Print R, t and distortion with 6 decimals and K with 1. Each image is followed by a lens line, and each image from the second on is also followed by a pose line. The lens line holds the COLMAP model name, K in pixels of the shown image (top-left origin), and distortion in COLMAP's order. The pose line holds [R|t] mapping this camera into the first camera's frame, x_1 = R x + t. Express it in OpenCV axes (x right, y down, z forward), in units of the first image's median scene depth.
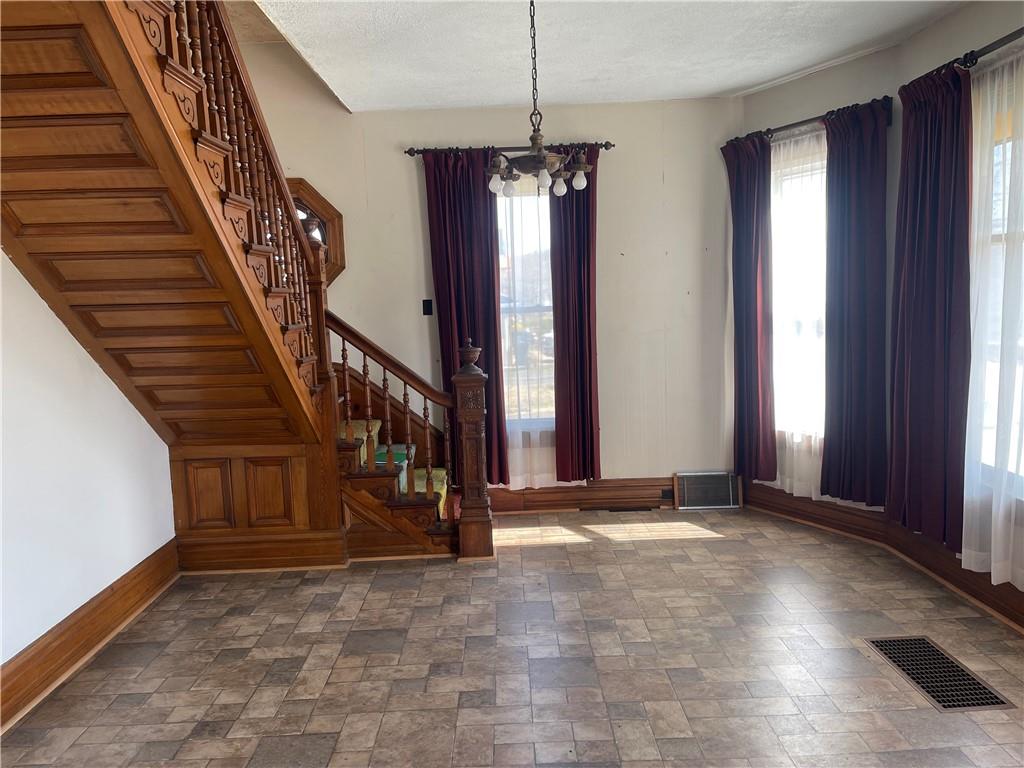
lens RADIAL K [[771.7, 0, 504.9], [0, 771.7, 387.0], [0, 0, 1]] dist [0.059190, -0.071942]
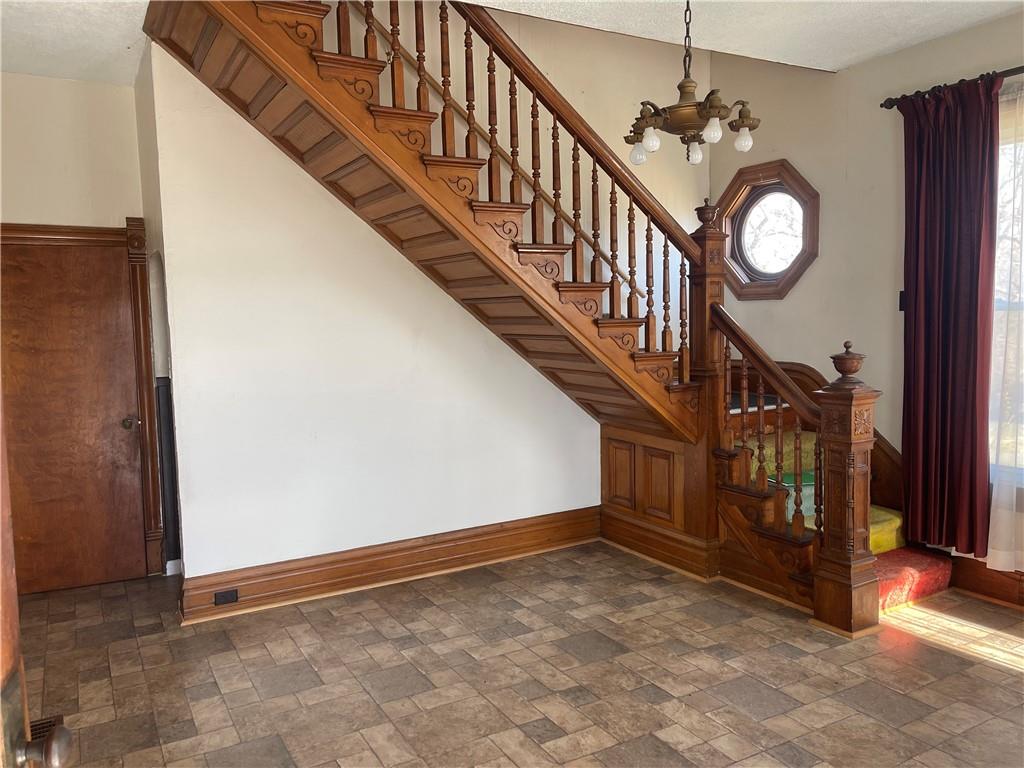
lens RADIAL K [[771.7, 0, 505.7], [0, 771.7, 383.2], [0, 0, 1]] dist [0.059190, -0.071942]
pose [[0.483962, 0.099647, -0.869397, 0.499991], [-0.094910, 0.993612, 0.061051, -0.040497], [0.869927, 0.052968, 0.490328, 0.351609]]
